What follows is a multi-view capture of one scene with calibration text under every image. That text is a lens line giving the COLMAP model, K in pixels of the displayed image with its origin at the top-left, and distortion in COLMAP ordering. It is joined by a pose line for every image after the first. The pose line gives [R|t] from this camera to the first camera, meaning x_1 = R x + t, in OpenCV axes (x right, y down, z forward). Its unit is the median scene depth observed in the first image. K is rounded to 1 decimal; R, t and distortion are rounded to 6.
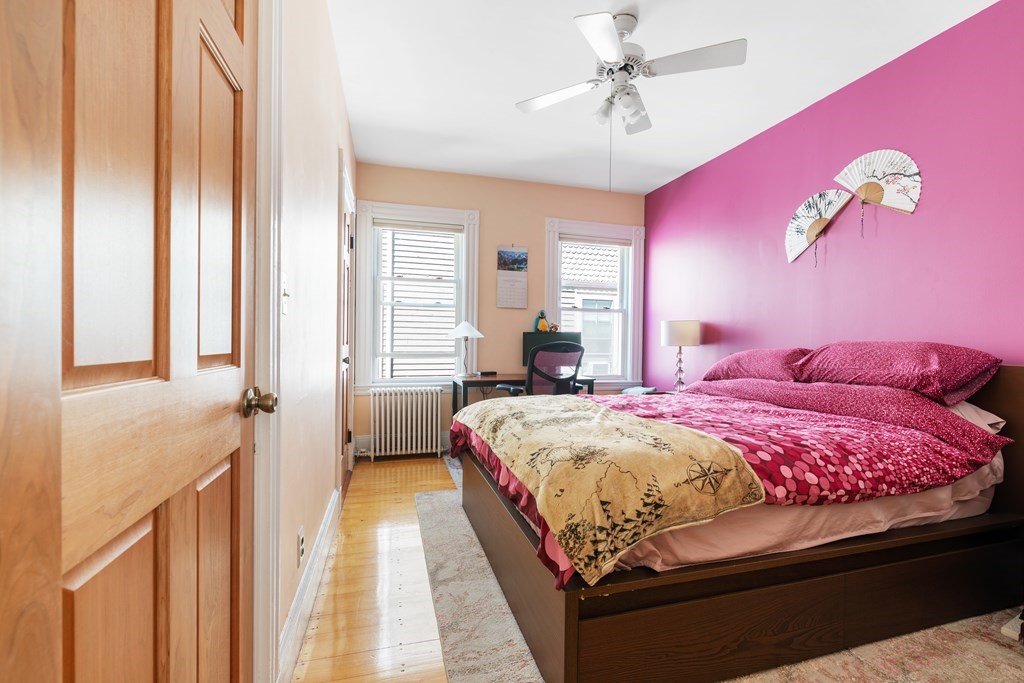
lens RADIAL K [[443.4, 0, 515.2], [0, 443.4, 339.3], [0, 0, 1]] dist [0.001203, -0.000259]
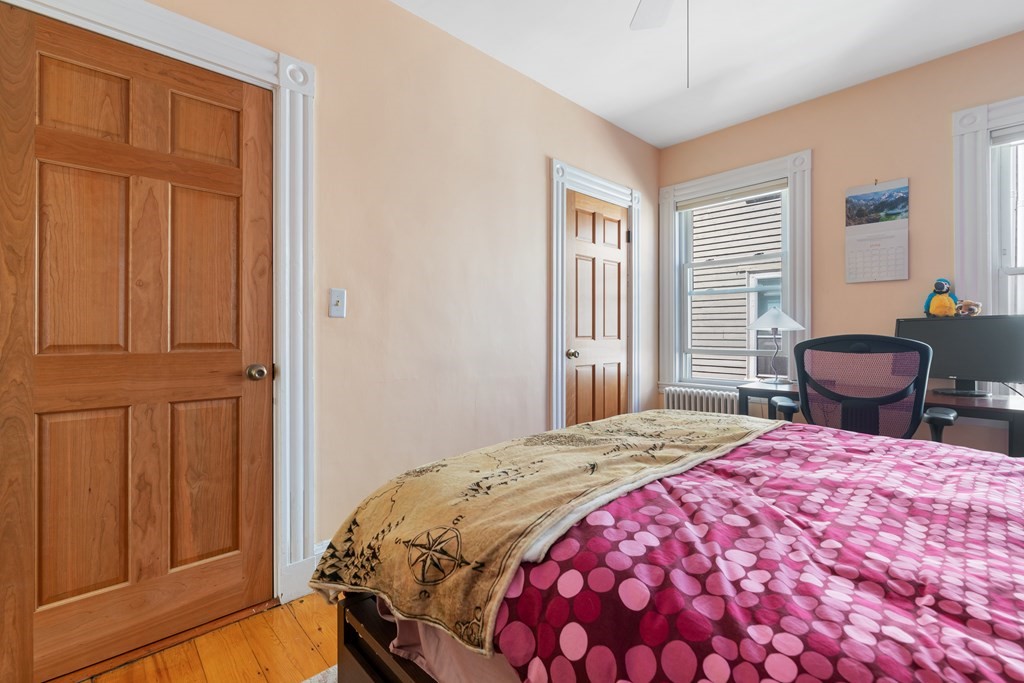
lens RADIAL K [[443.4, 0, 515.2], [0, 443.4, 339.3], [0, 0, 1]] dist [0.001203, -0.000259]
pose [[0.469701, -0.000508, -0.882825, 0.328836], [0.008444, 0.999957, 0.003917, 0.005280], [0.882785, -0.009295, 0.469685, 0.262841]]
